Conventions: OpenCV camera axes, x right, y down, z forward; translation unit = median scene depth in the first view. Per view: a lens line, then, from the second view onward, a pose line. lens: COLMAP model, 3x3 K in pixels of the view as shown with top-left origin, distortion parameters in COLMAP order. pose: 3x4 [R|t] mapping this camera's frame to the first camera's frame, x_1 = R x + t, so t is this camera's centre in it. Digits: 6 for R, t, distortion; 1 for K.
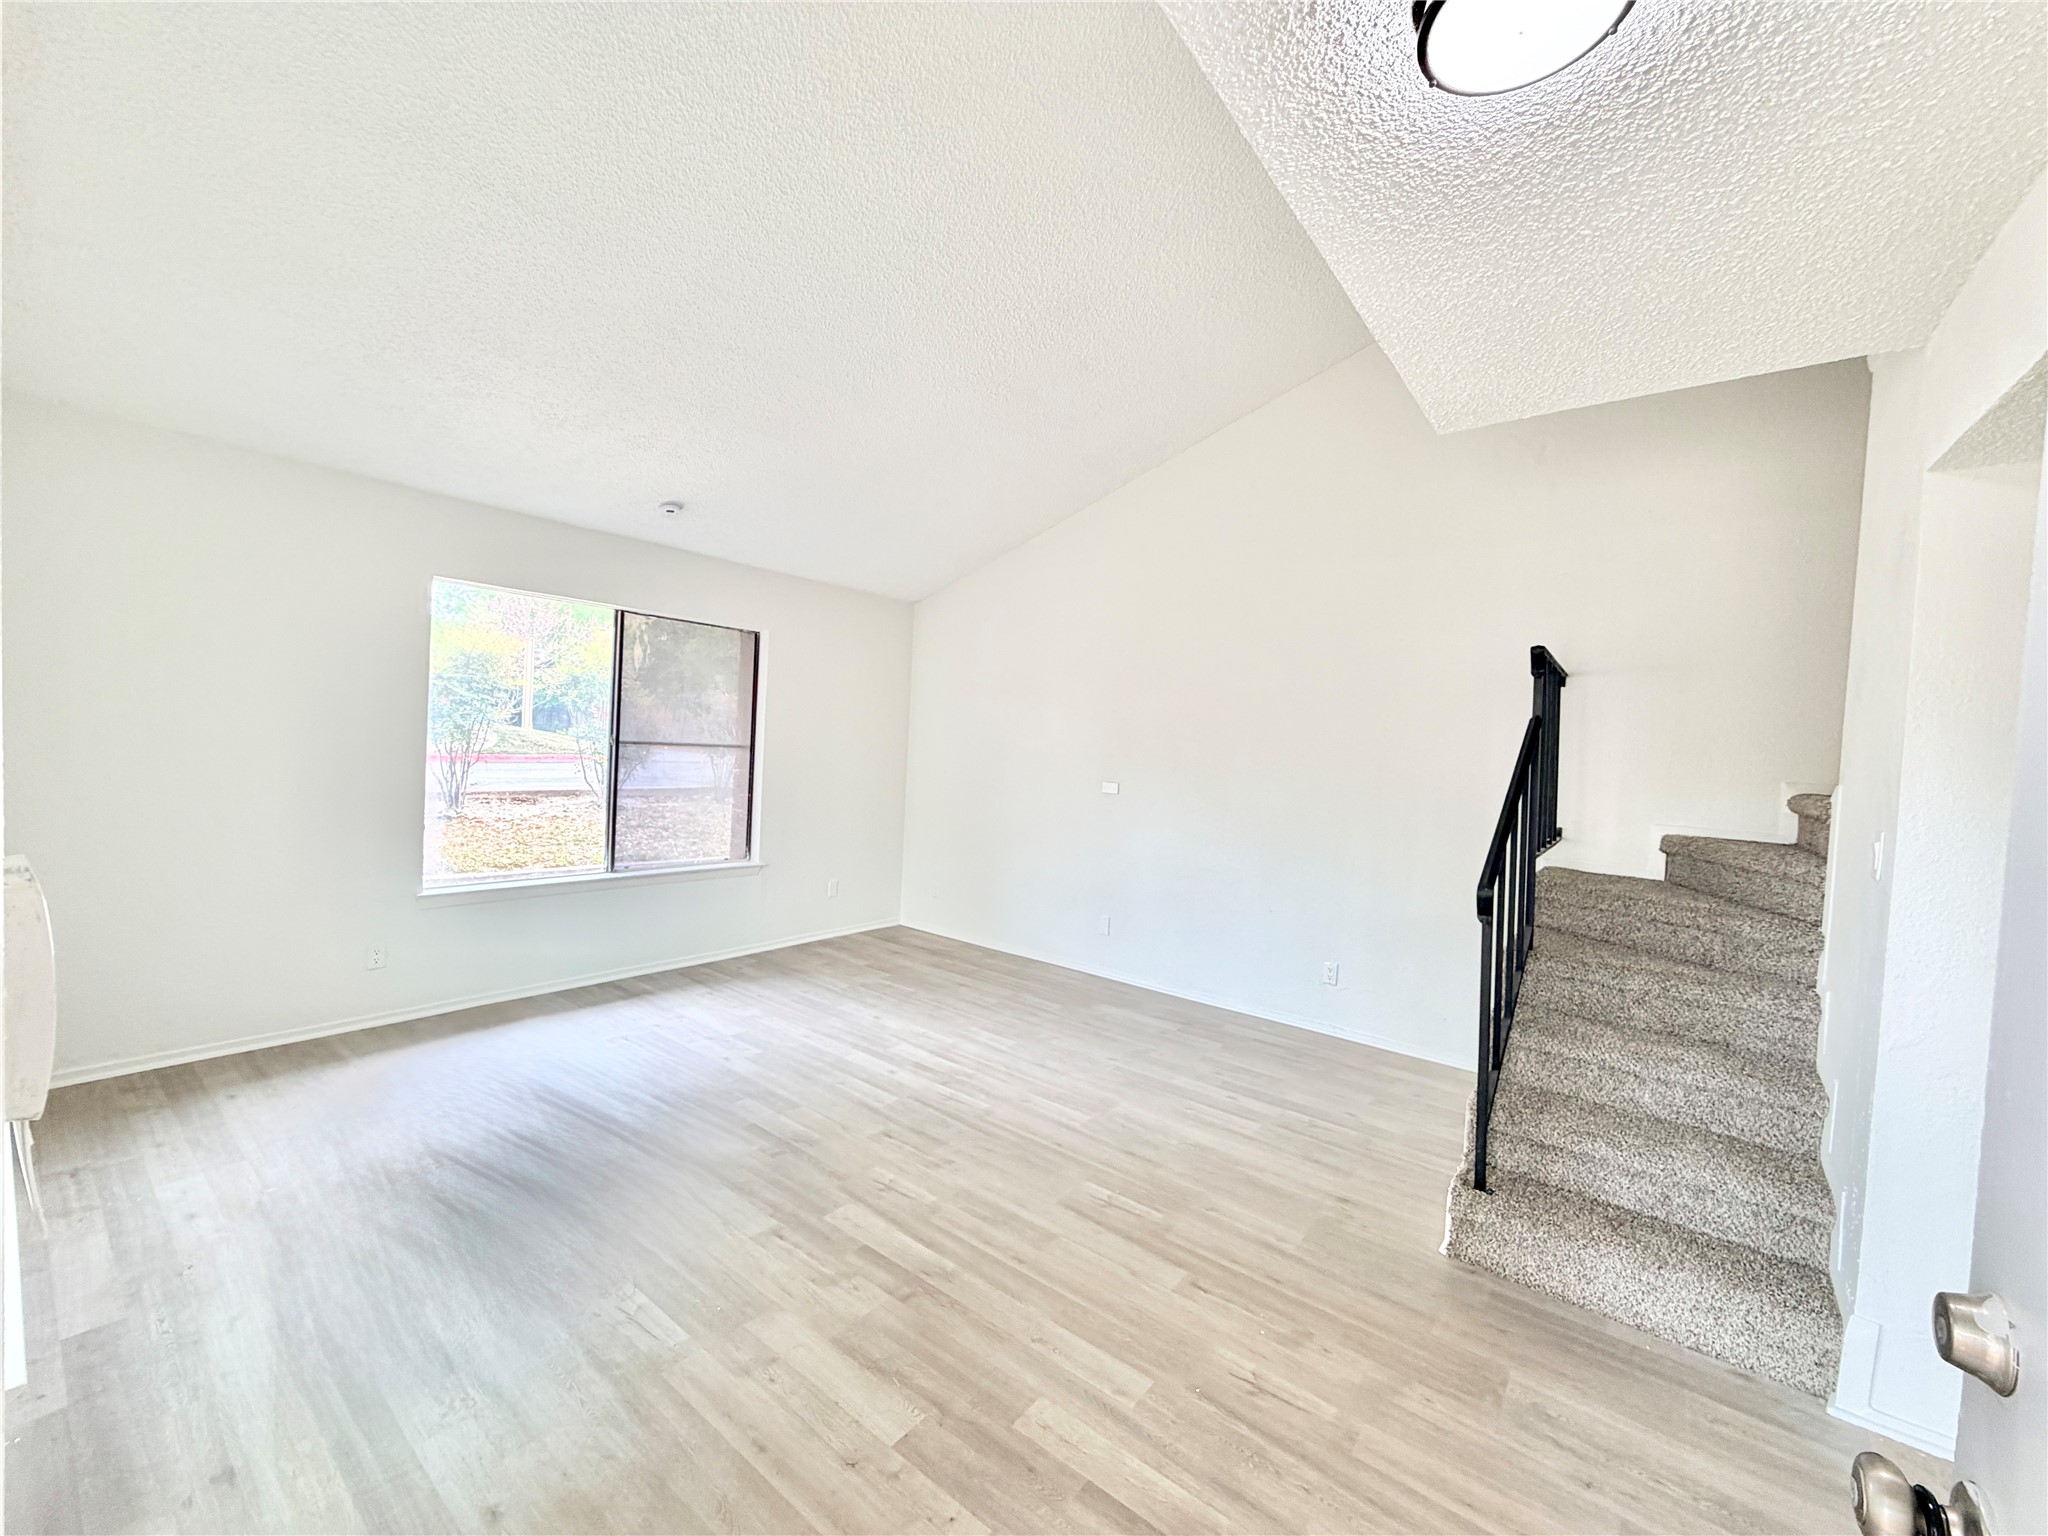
lens RADIAL K [[814.8, 0, 1024.4], [0, 814.8, 770.1], [0, 0, 1]] dist [-0.001595, 0.000691]
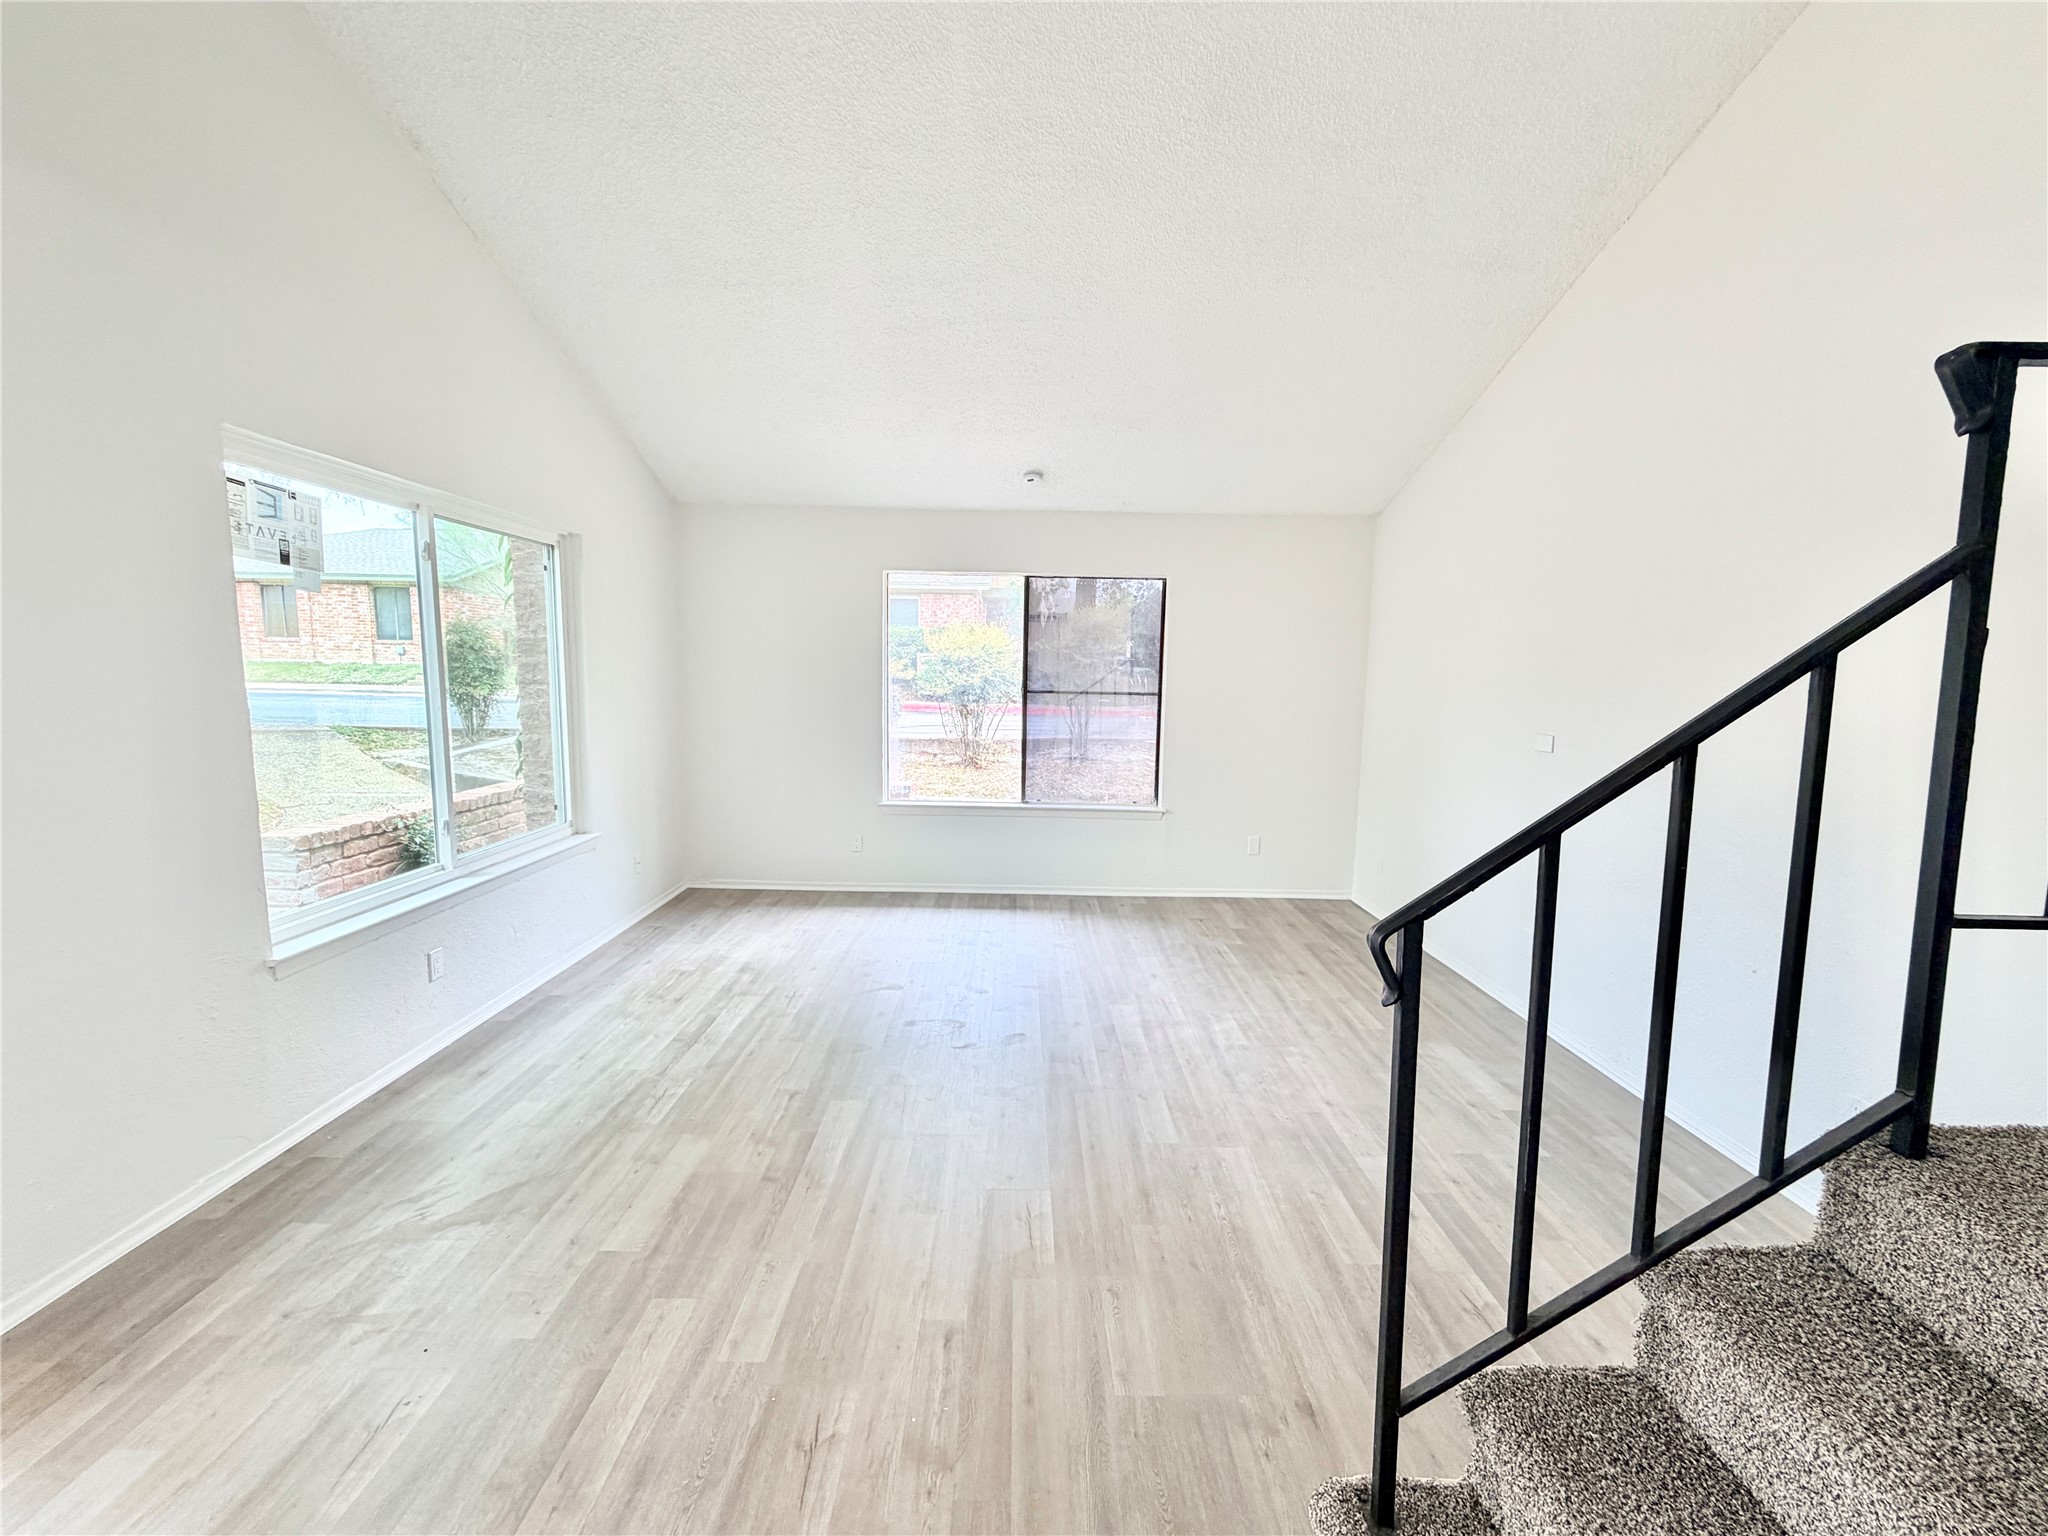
lens RADIAL K [[814.8, 0, 1020.1], [0, 814.8, 773.1], [0, 0, 1]] dist [-0.001595, 0.000691]
pose [[0.616684, 0.052976, -0.785427, 0.498177], [-0.010151, 0.998185, 0.059356, 0.015175], [0.787146, -0.028631, 0.616102, 0.331151]]
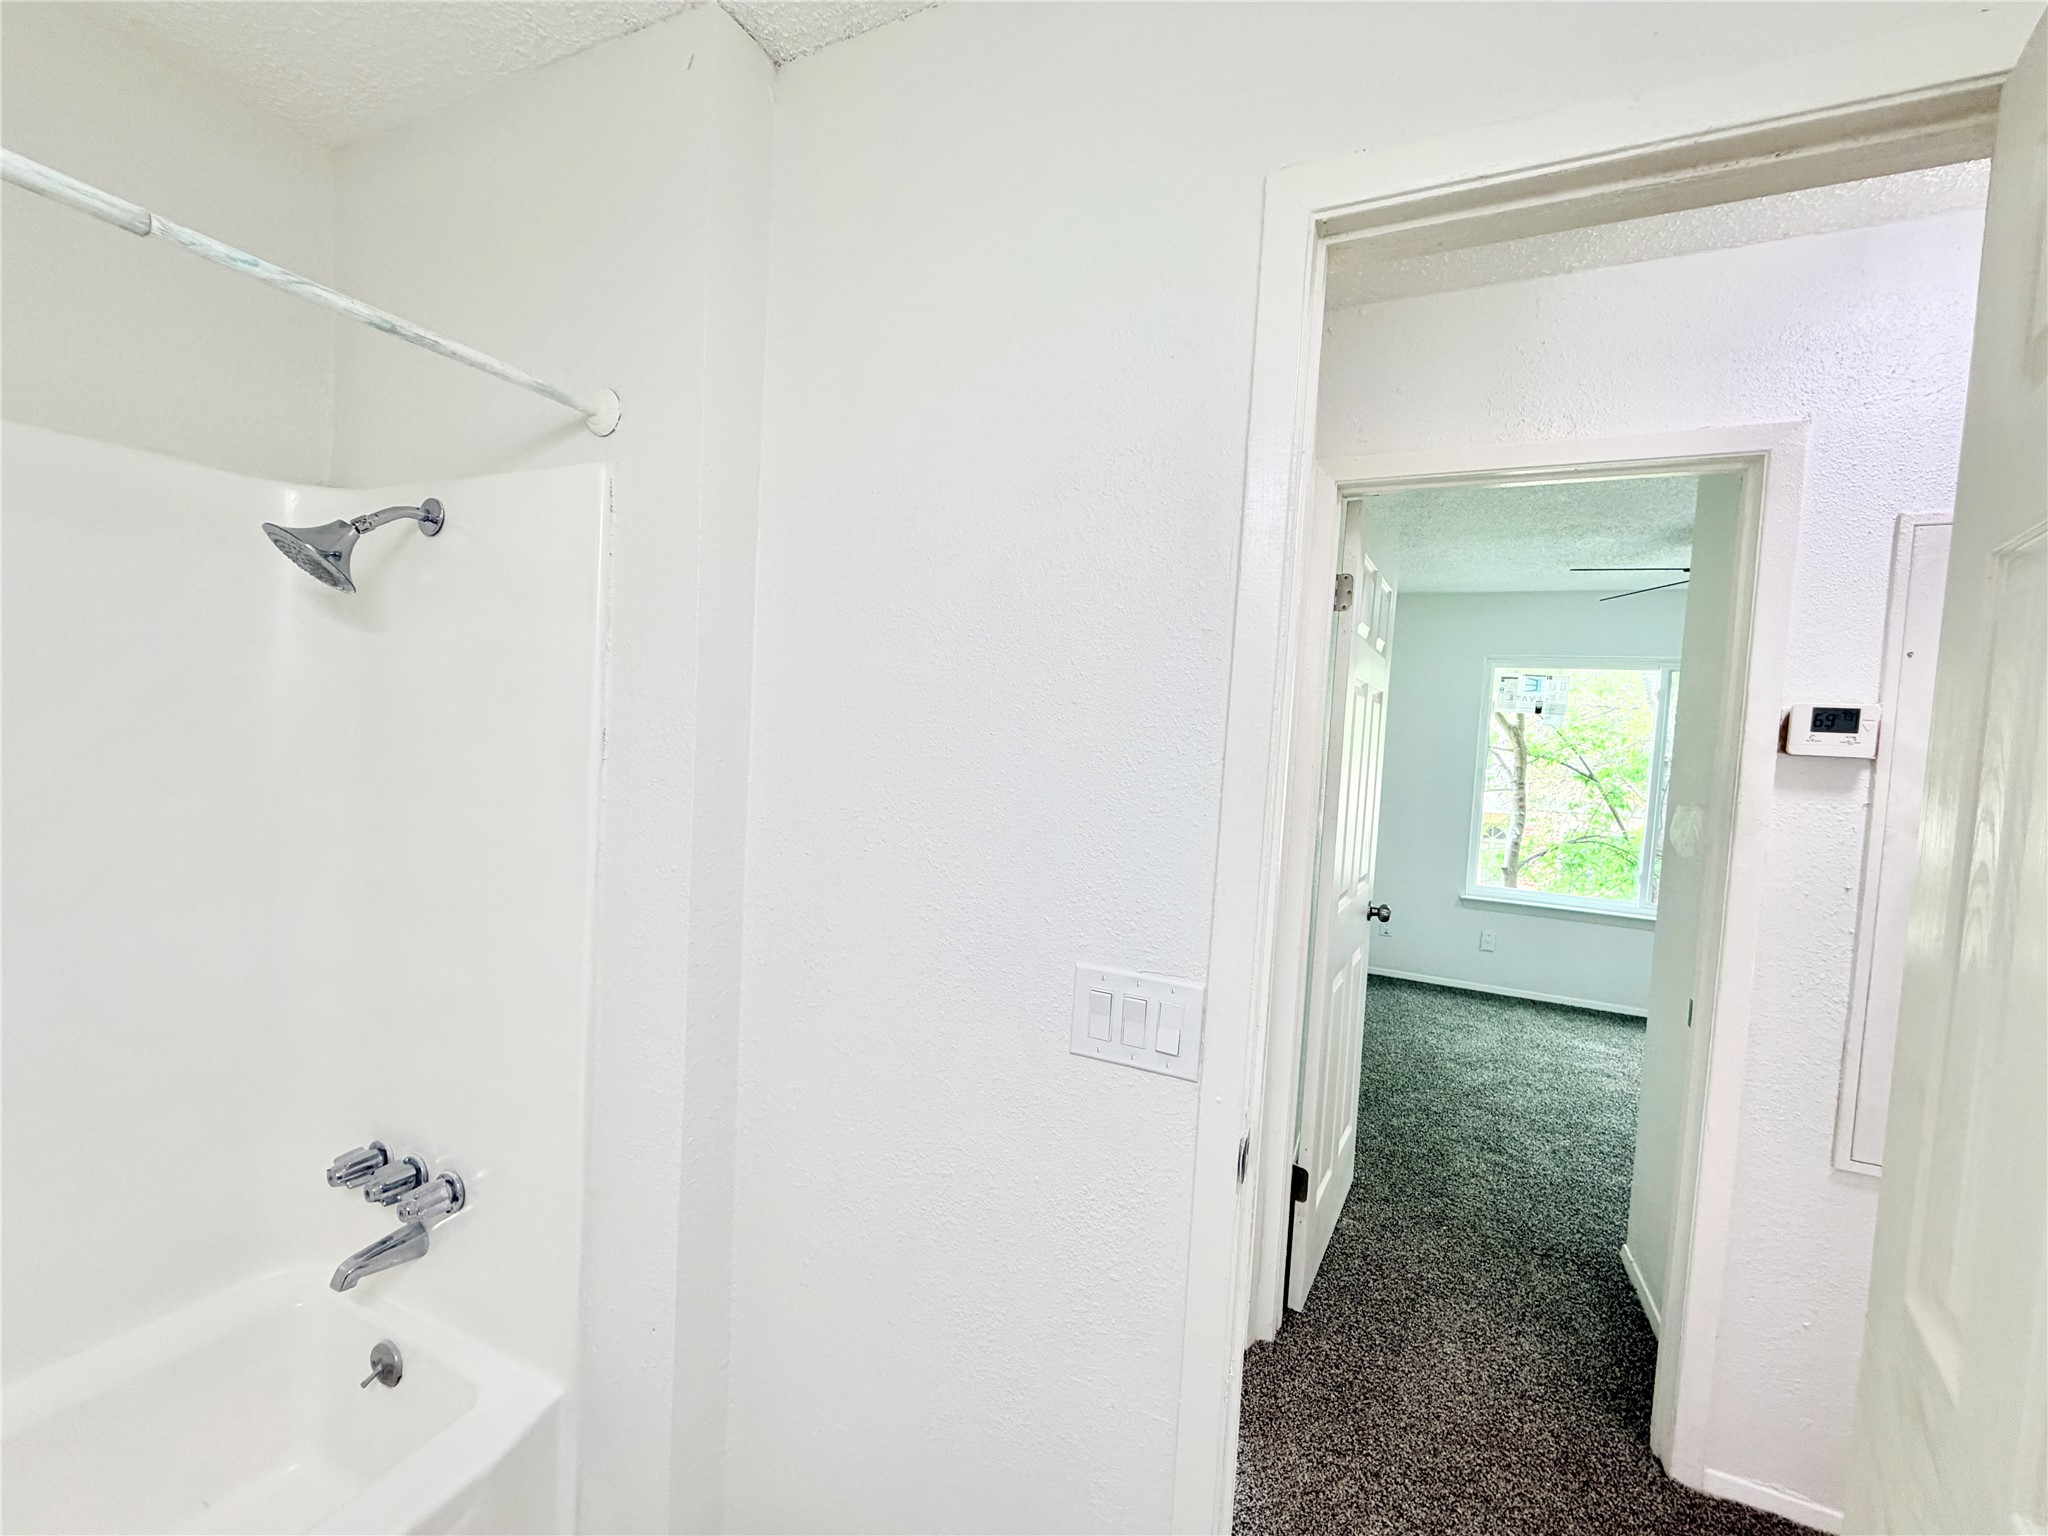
lens RADIAL K [[814.8, 0, 1017.5], [0, 814.8, 768.9], [0, 0, 1]] dist [-0.001595, 0.000691]
pose [[-0.966724, -0.086167, -0.240874, 0.706684], [-0.108769, 0.990667, 0.082144, -0.036938], [0.231547, 0.105611, -0.967074, 1.339057]]
